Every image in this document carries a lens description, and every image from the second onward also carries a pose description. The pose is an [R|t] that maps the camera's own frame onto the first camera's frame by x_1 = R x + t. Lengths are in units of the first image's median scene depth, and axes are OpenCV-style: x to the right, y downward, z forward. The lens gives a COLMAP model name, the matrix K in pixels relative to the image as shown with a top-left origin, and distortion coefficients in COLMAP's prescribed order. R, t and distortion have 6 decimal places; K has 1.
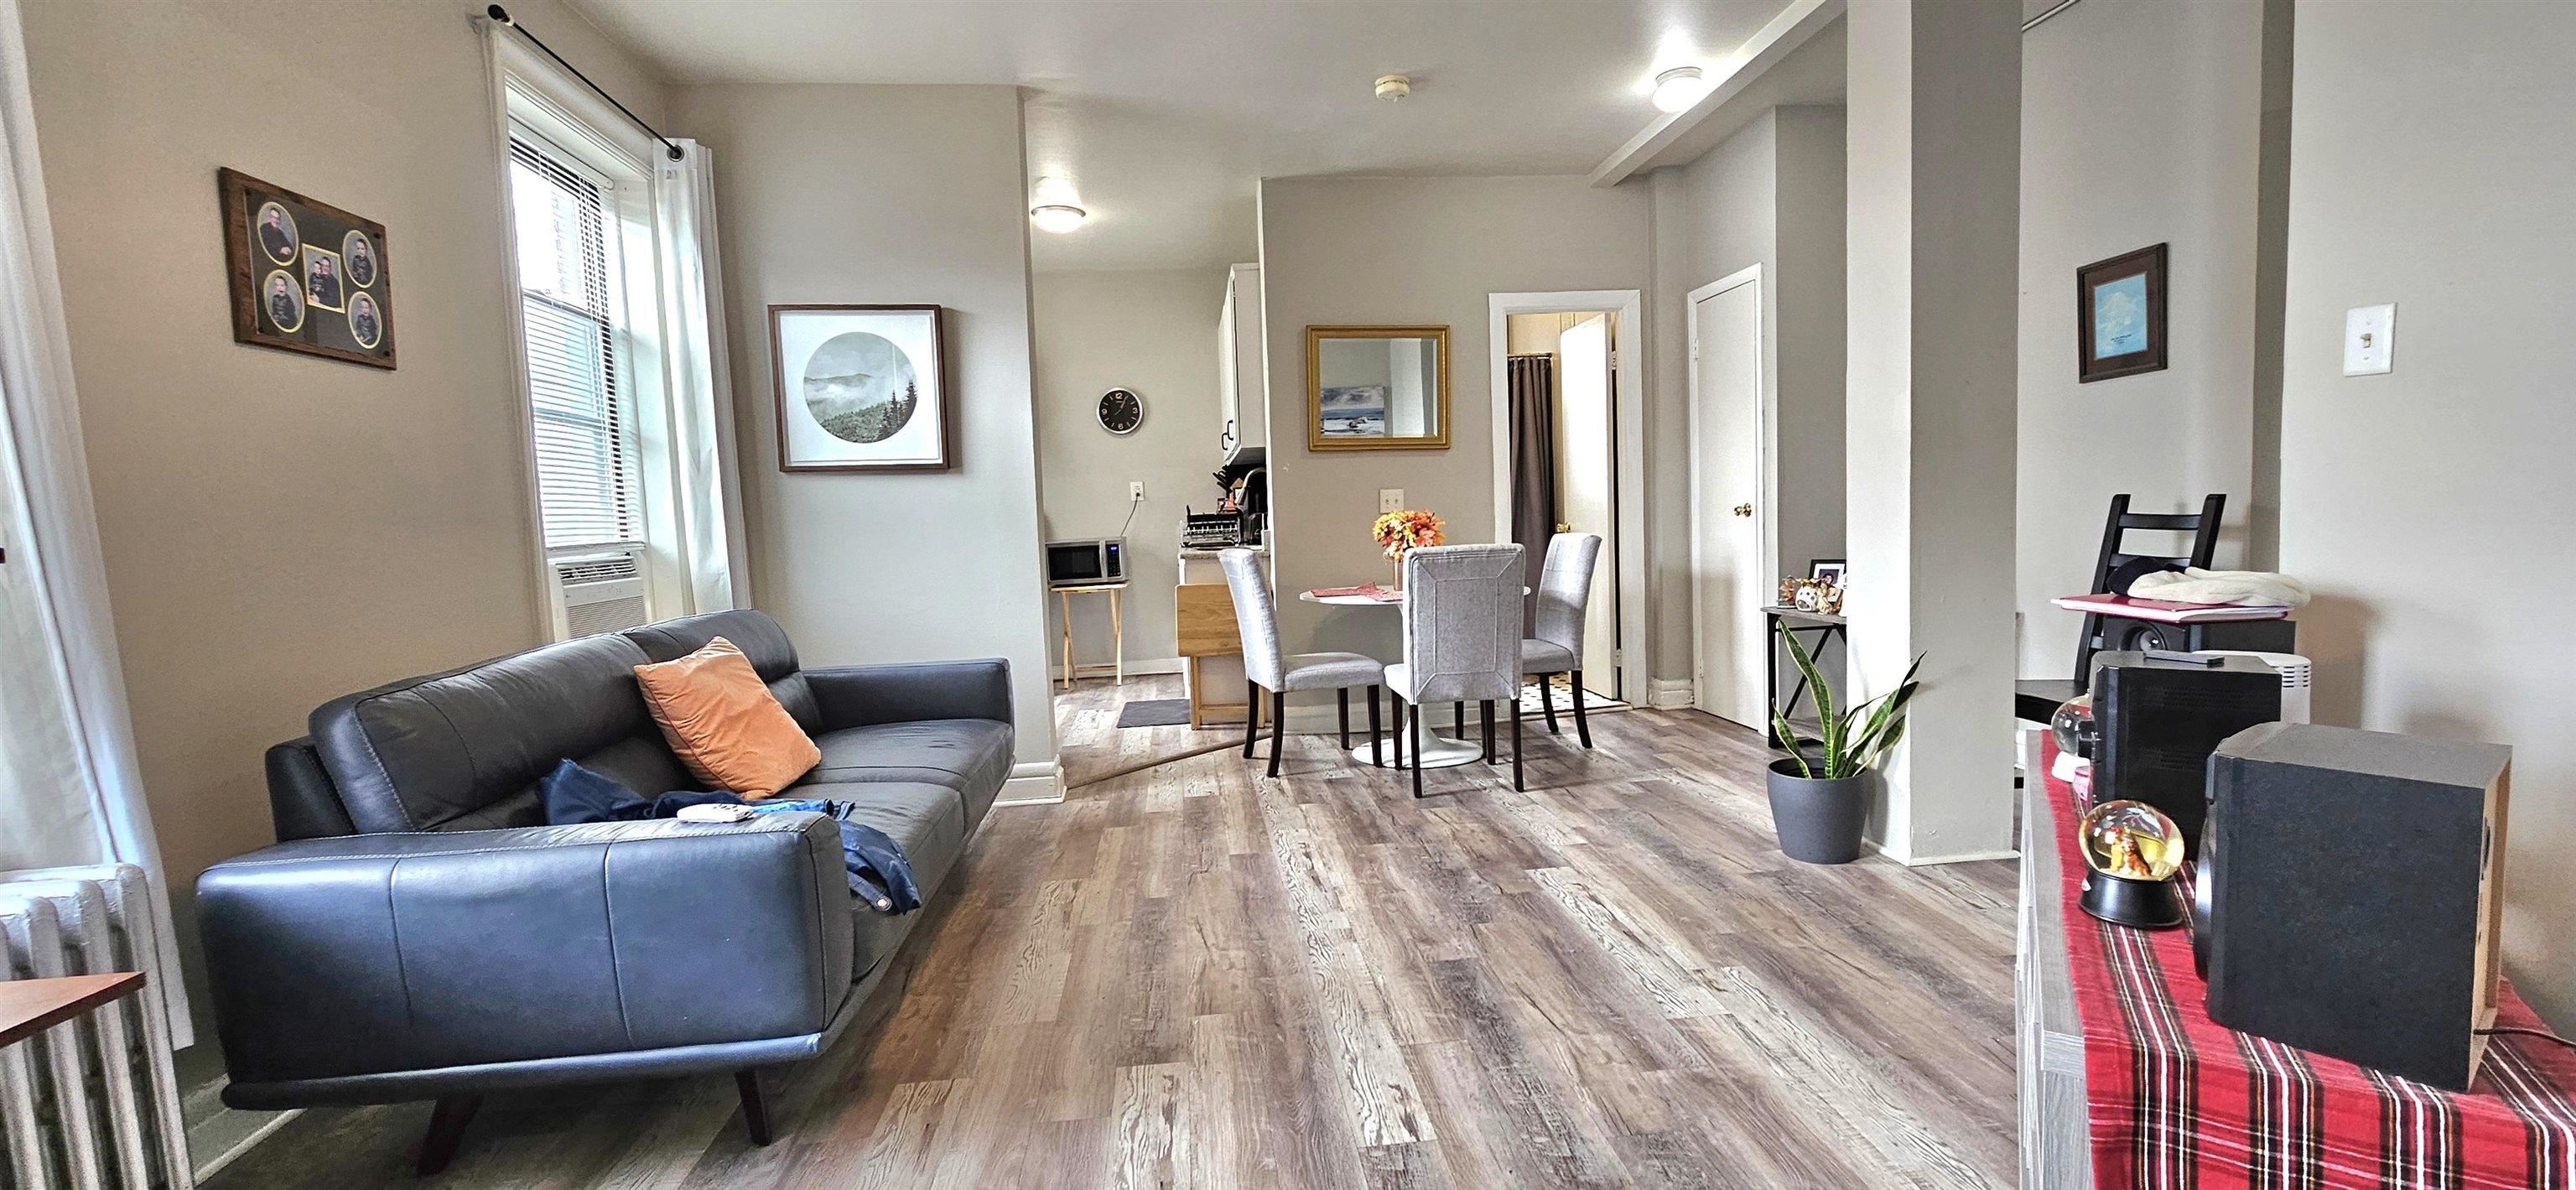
lens RADIAL K [[1067.3, 0, 1288.0], [0, 1067.3, 595.0], [0, 0, 1]] dist [0.001132, 0.000590]
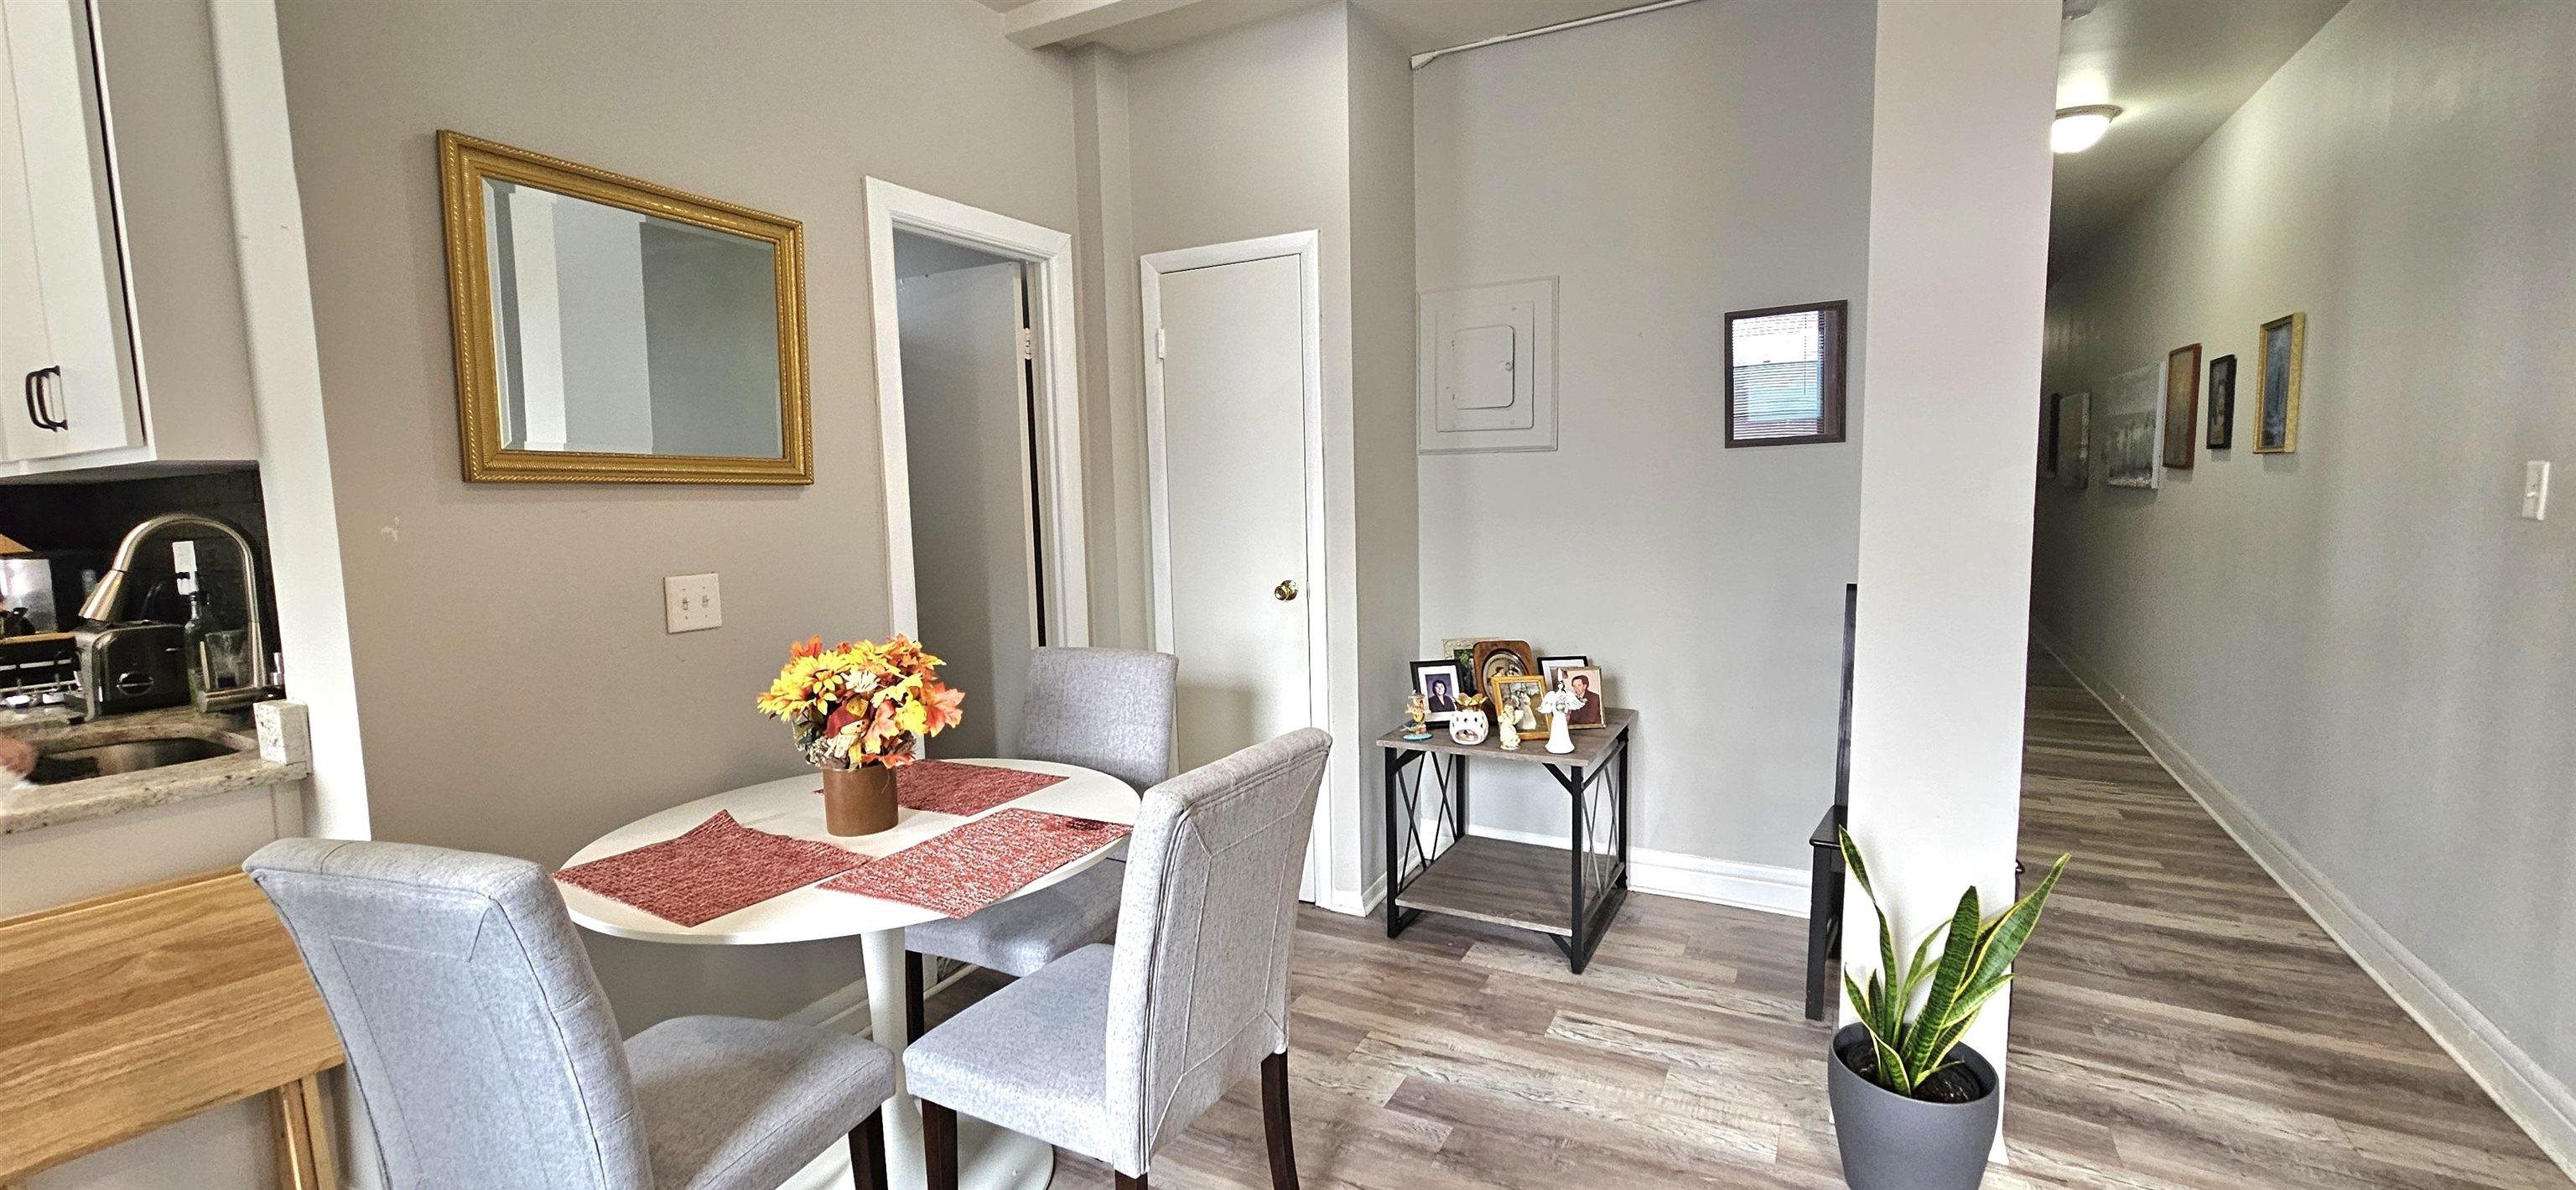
lens RADIAL K [[1067.3, 0, 1288.0], [0, 1067.3, 595.0], [0, 0, 1]] dist [0.001132, 0.000590]
pose [[0.569884, -0.059652, 0.819557, -0.153450], [0.063302, 0.997585, 0.028592, -0.112126], [-0.819283, 0.035585, 0.572284, 0.709788]]
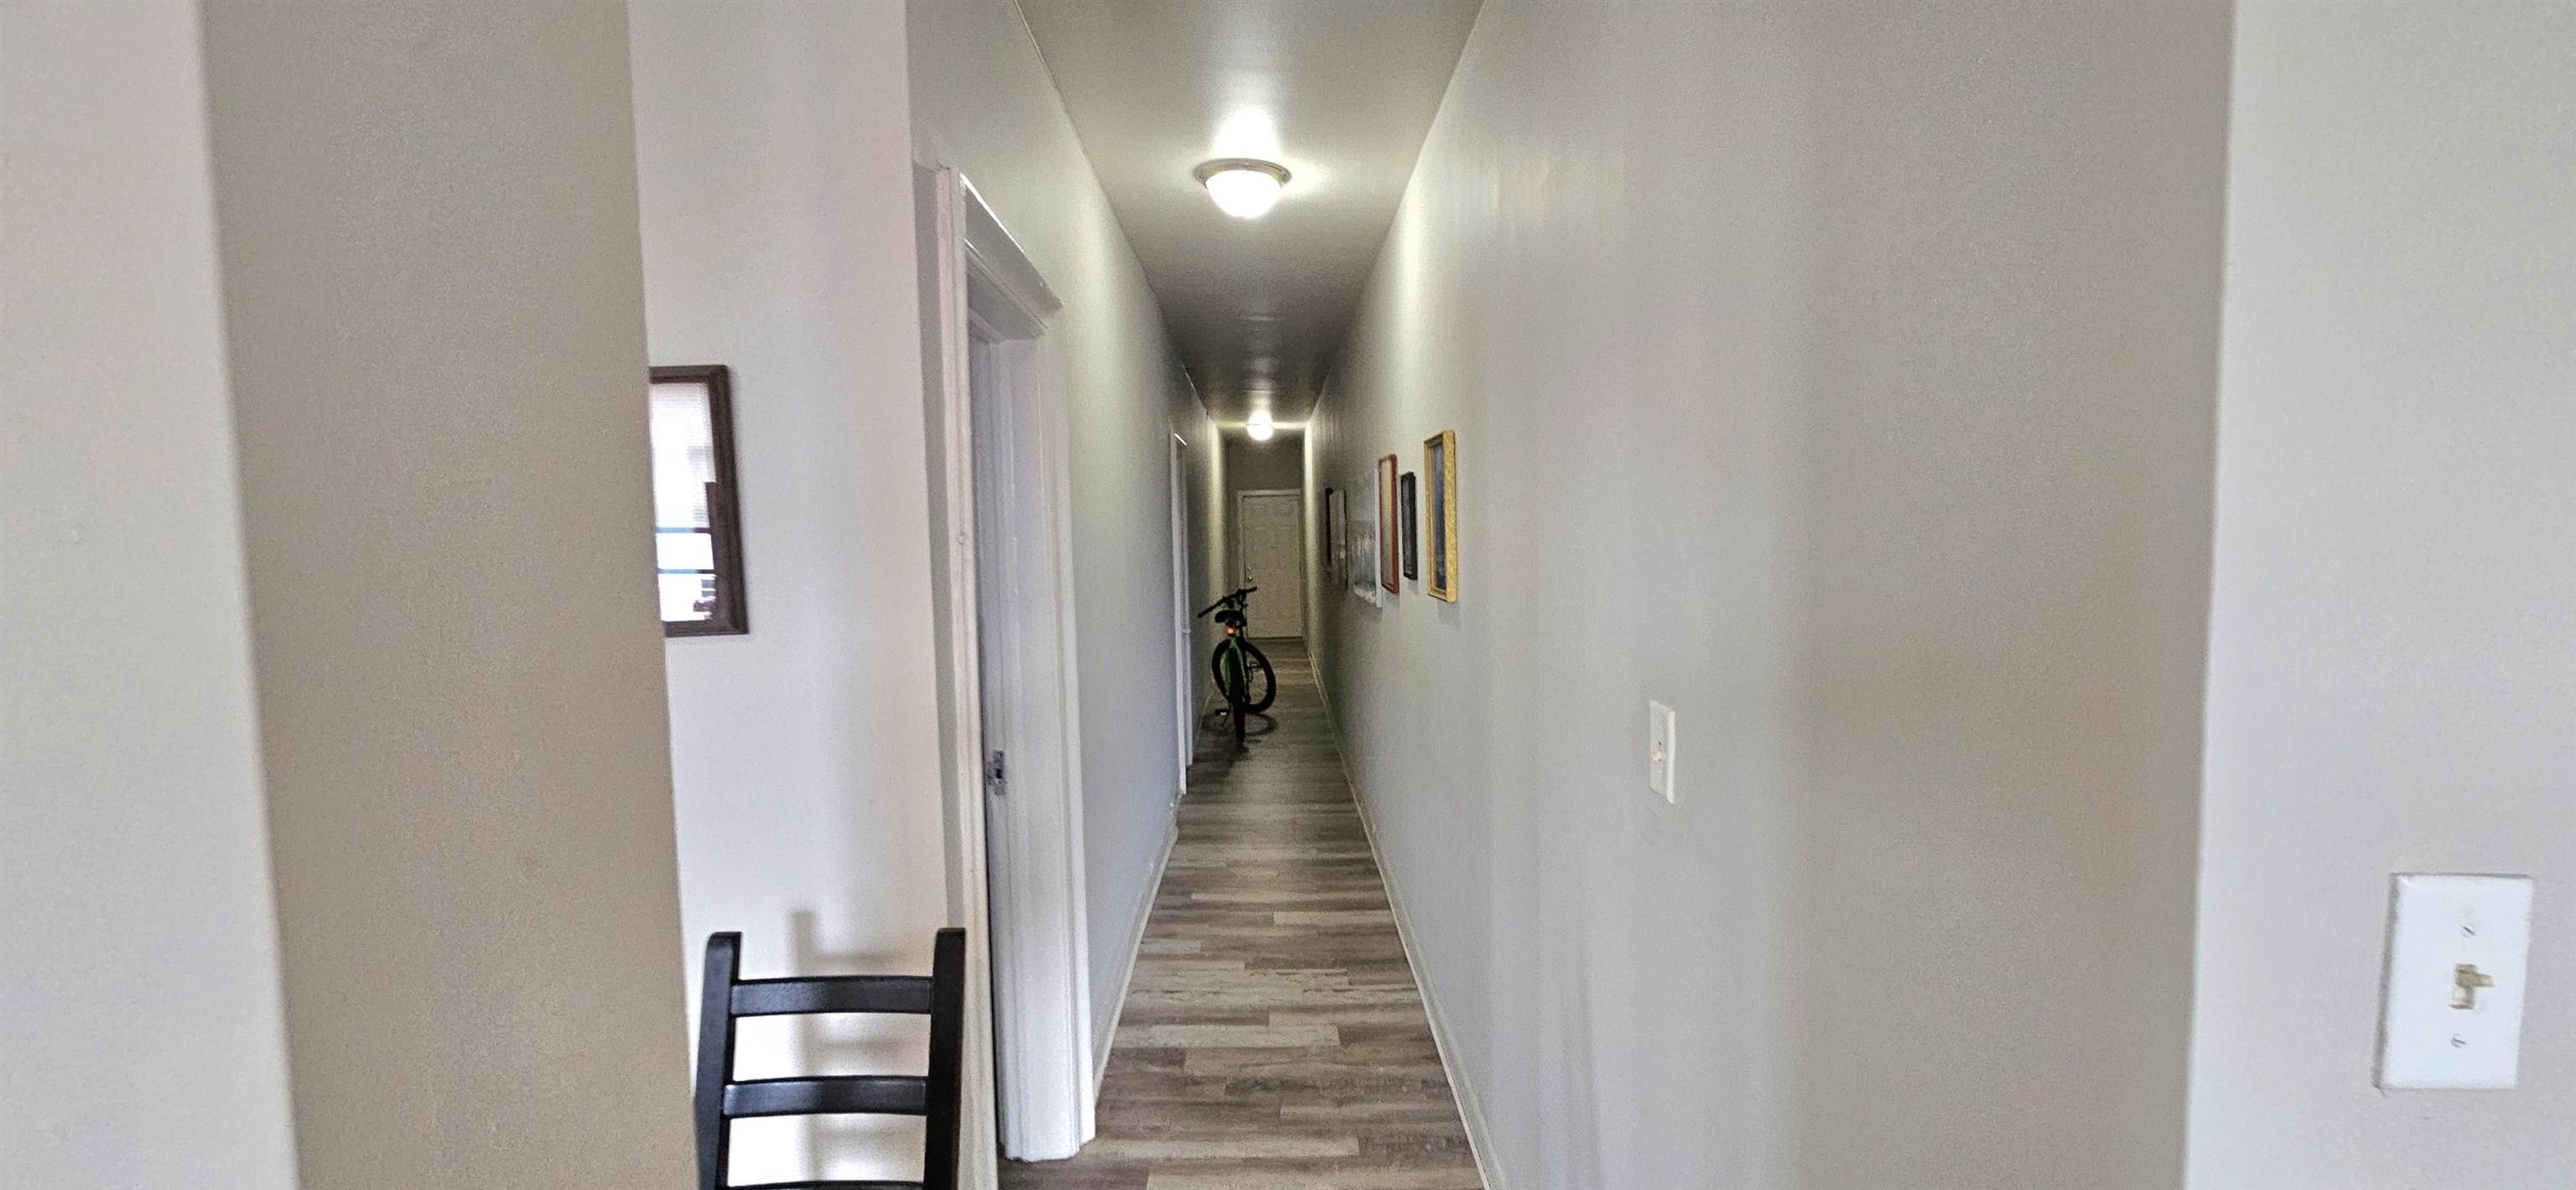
lens RADIAL K [[1057.0, 0, 1279.9], [0, 1057.0, 598.6], [0, 0, 1]] dist [0.001280, 0.000294]
pose [[0.102035, -0.028096, 0.994384, 0.306601], [0.098166, 0.995006, 0.018041, -0.173785], [-0.989925, 0.095774, 0.104284, 0.581630]]
